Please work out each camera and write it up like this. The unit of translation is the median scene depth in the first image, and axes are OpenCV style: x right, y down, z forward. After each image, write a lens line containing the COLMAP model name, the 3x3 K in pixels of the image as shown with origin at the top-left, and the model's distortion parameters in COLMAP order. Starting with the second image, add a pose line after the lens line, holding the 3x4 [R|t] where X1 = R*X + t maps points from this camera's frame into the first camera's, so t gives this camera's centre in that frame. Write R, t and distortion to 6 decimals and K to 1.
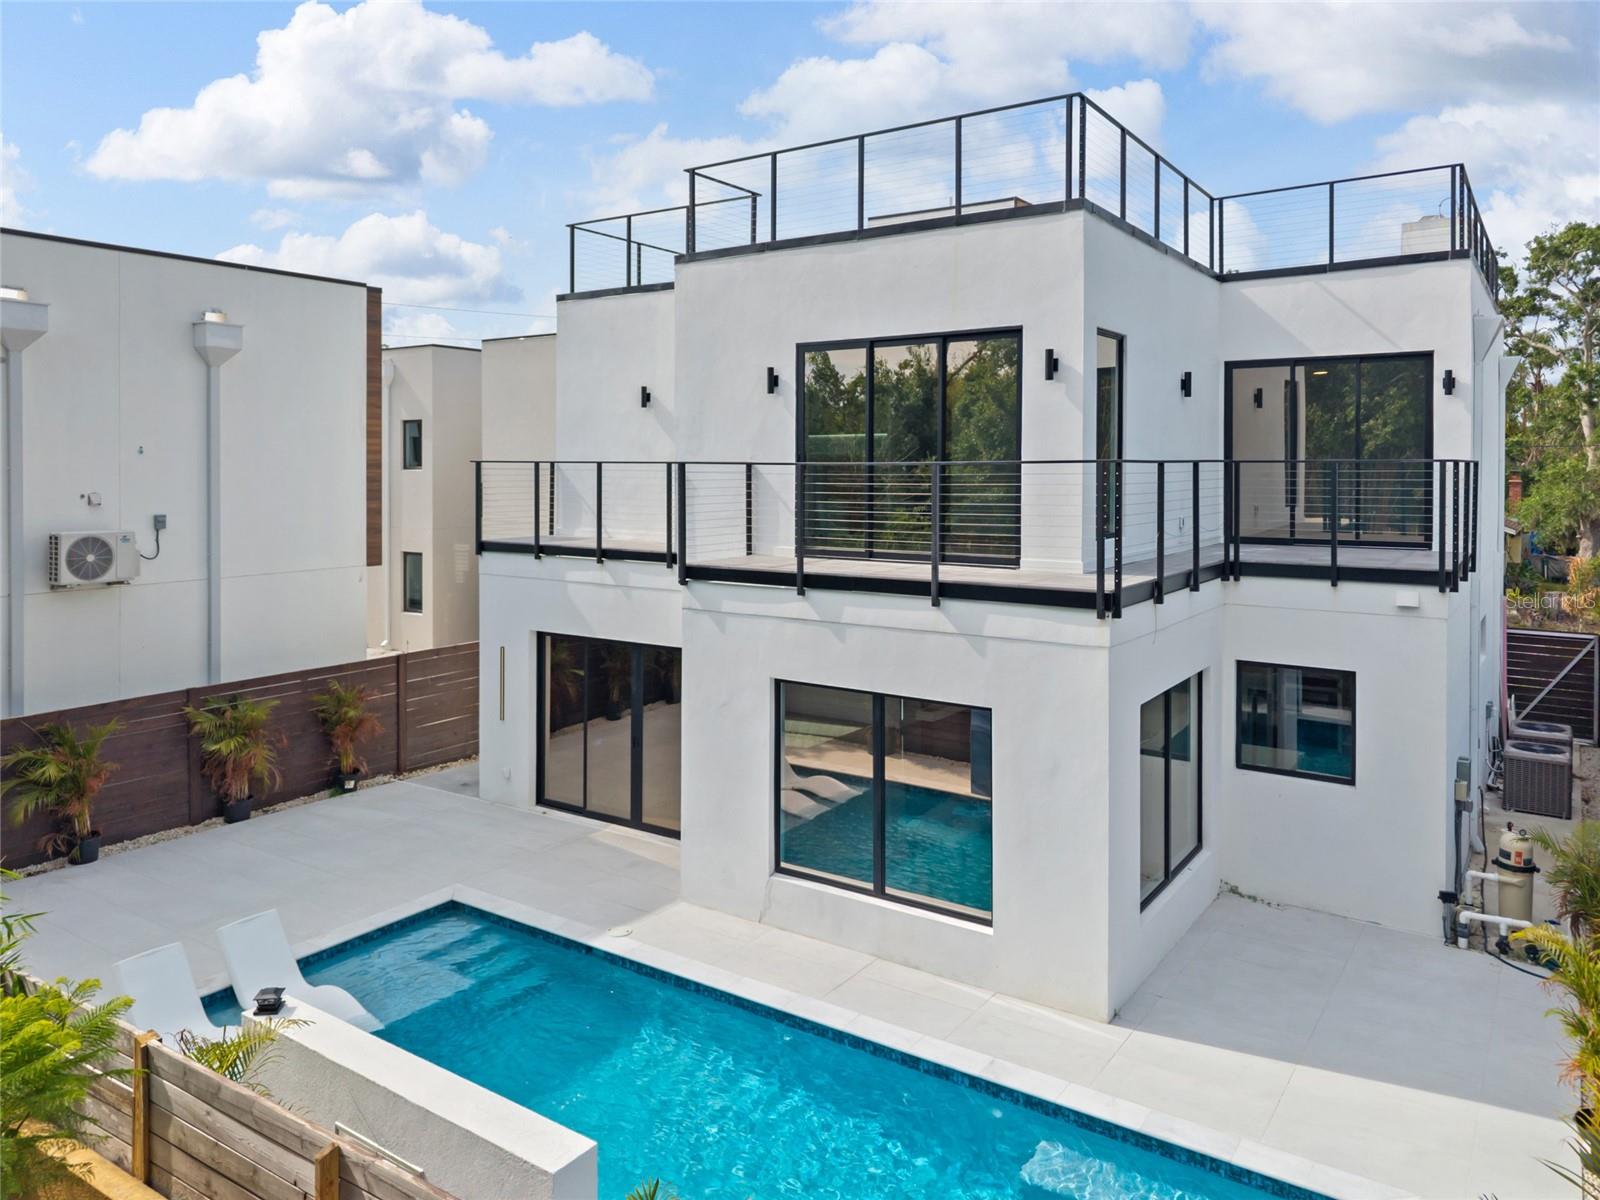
lens RADIAL K [[1124.9, 0, 792.2], [0, 1124.9, 480.4], [0, 0, 1]] dist [-0.000657, -0.001012]
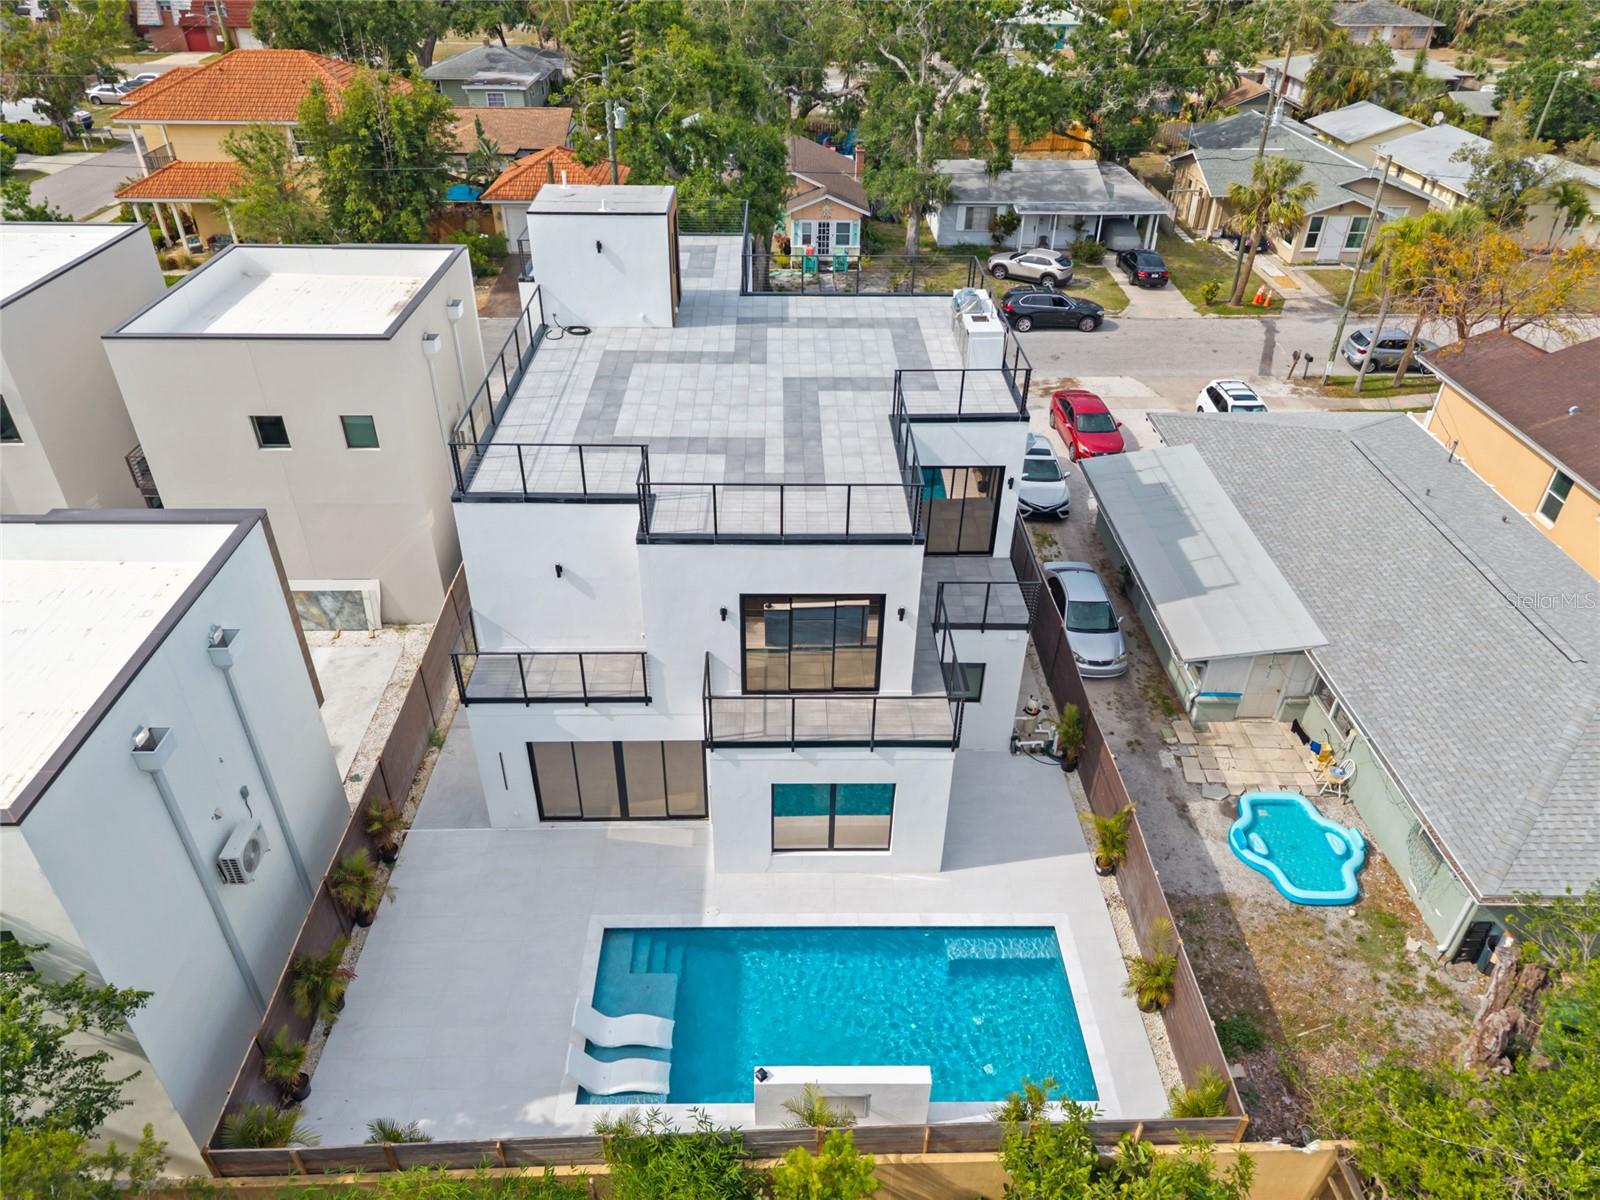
lens RADIAL K [[1085.2, 0, 800.0], [0, 1085.2, 600.0], [0, 0, 1]] dist [0.026552, 0.000346]
pose [[0.813767, -0.320508, 0.484827, -0.740058], [-0.004732, 0.830514, 0.556977, -1.065363], [-0.581171, -0.455544, 0.674329, -0.127875]]
